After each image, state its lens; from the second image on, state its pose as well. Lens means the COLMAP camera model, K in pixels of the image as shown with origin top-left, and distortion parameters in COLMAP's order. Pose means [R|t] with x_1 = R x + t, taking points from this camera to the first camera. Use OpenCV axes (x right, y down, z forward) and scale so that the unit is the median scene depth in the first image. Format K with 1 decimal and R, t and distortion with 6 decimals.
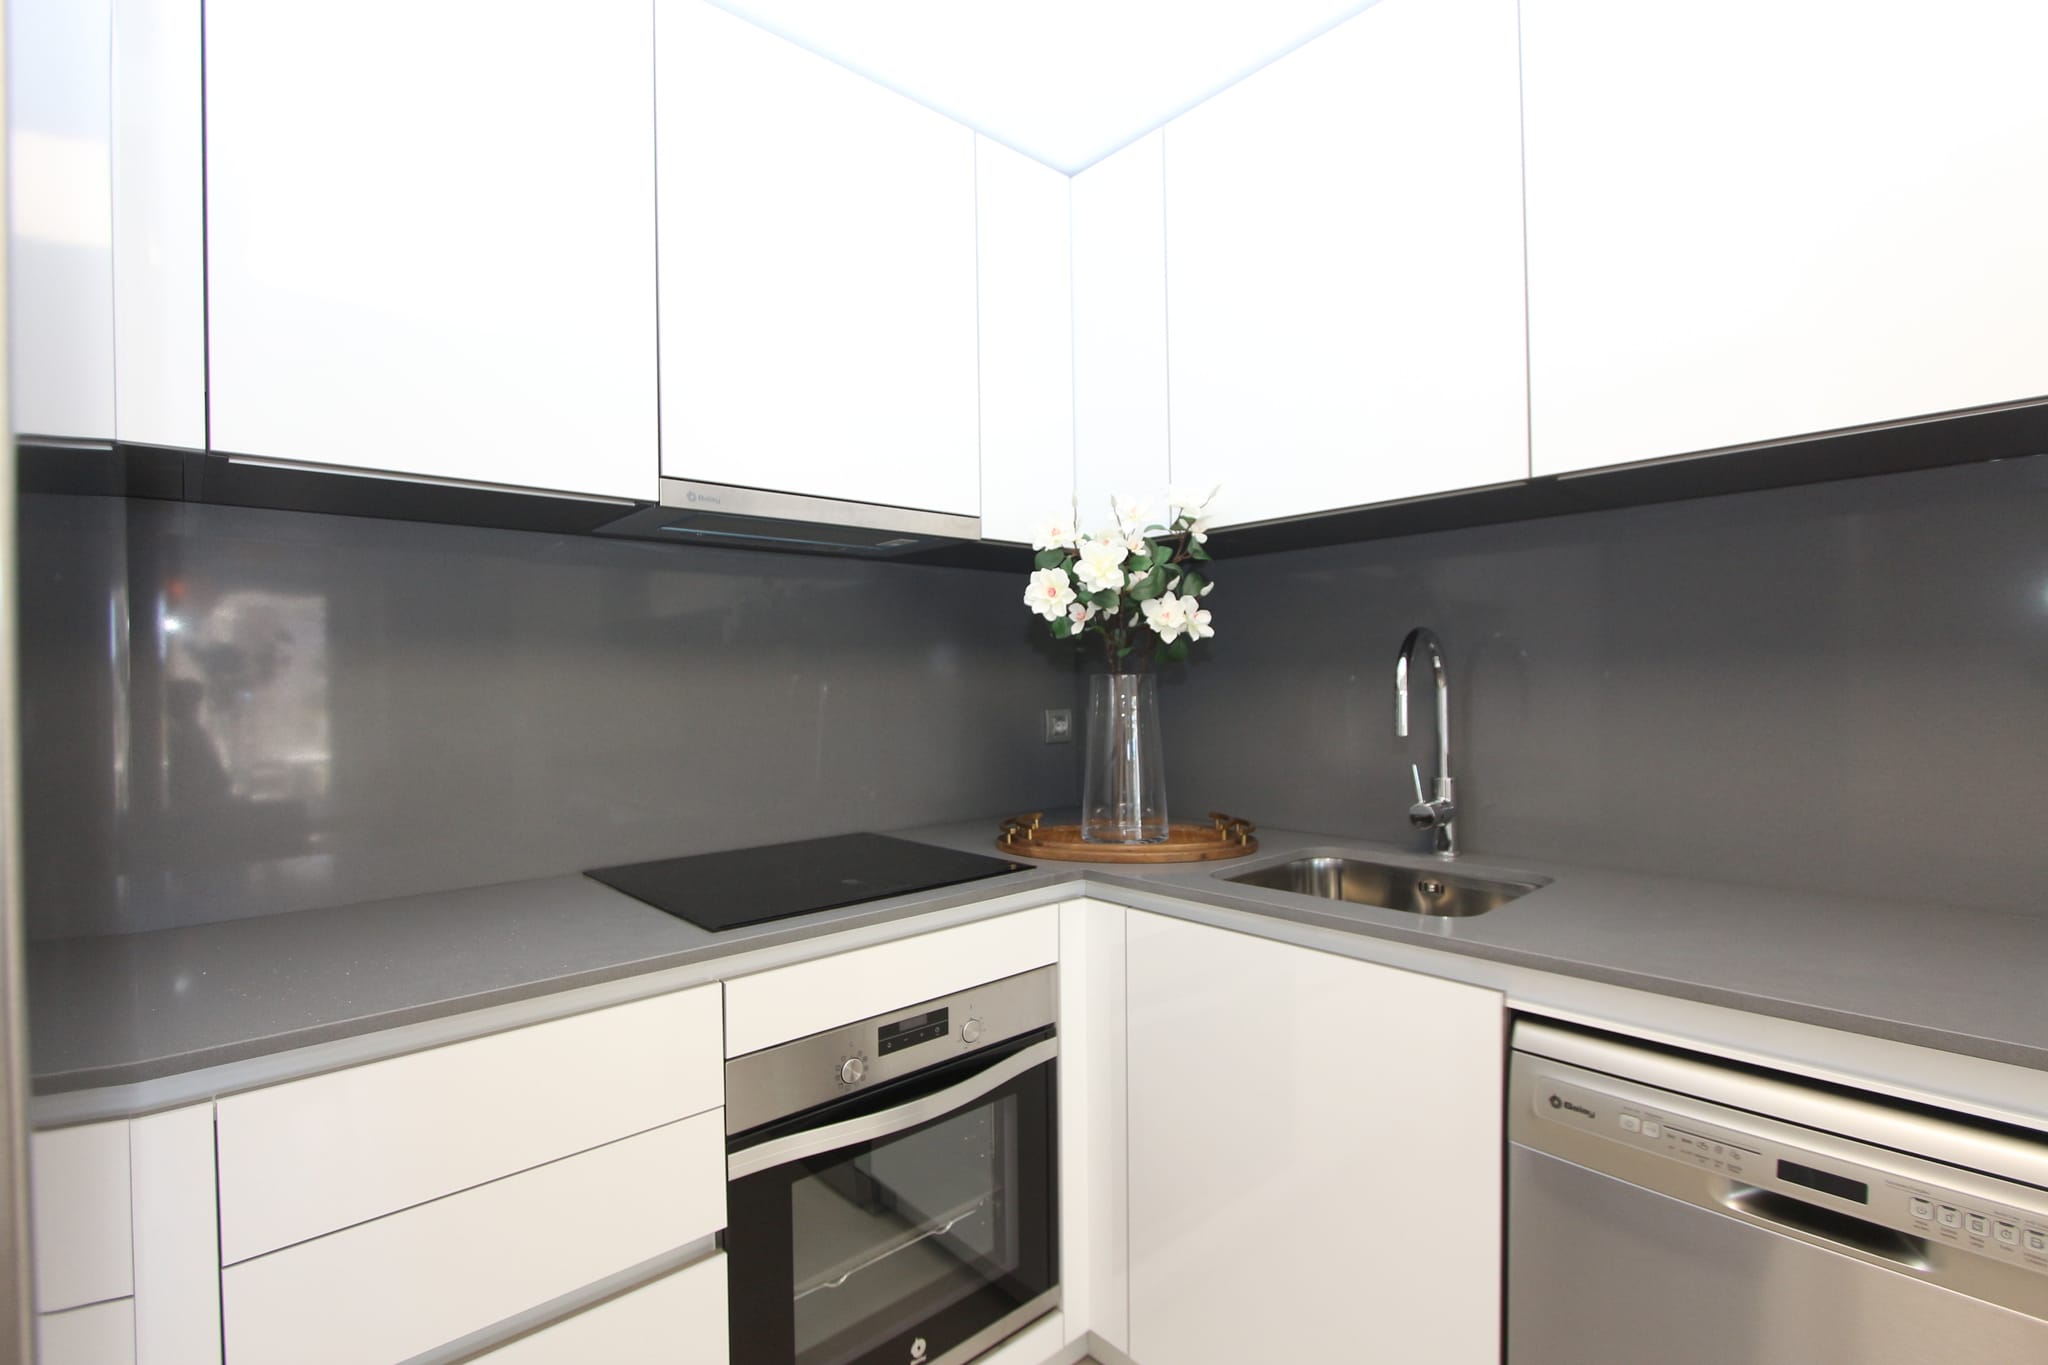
lens RADIAL K [[958.7, 0, 1024.0], [0, 958.7, 682.5], [0, 0, 1]] dist [-0.002274, -0.000199]
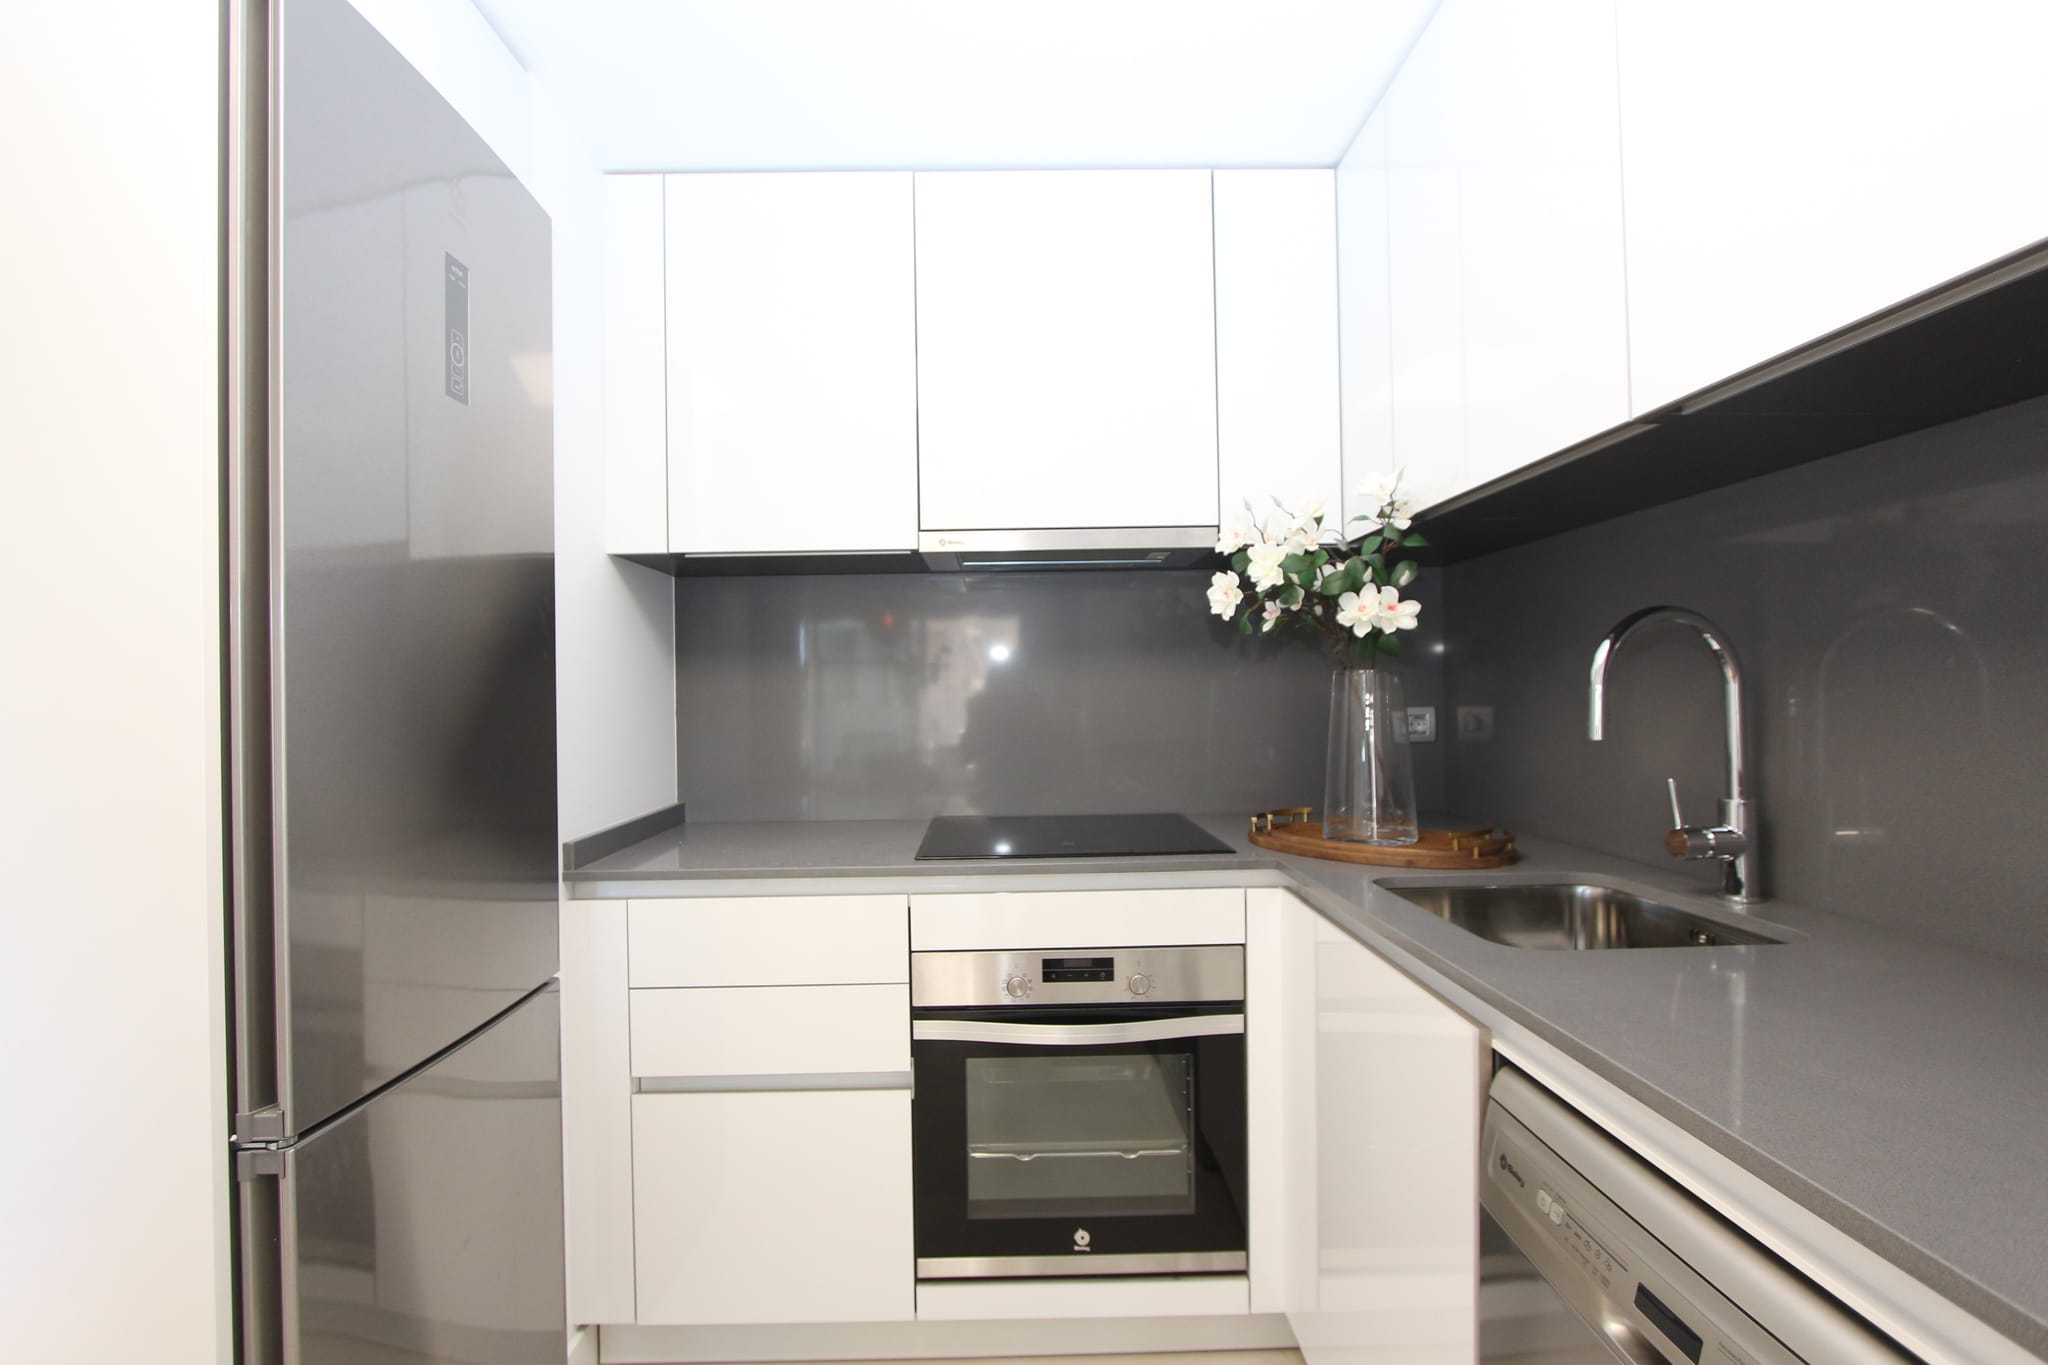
lens RADIAL K [[958.7, 0, 1024.0], [0, 958.7, 682.5], [0, 0, 1]] dist [-0.002274, -0.000199]
pose [[0.753851, -0.001742, -0.657043, 0.530873], [0.002252, 0.999997, -0.000067, 0.004128], [0.657041, -0.001430, 0.753853, 0.046284]]
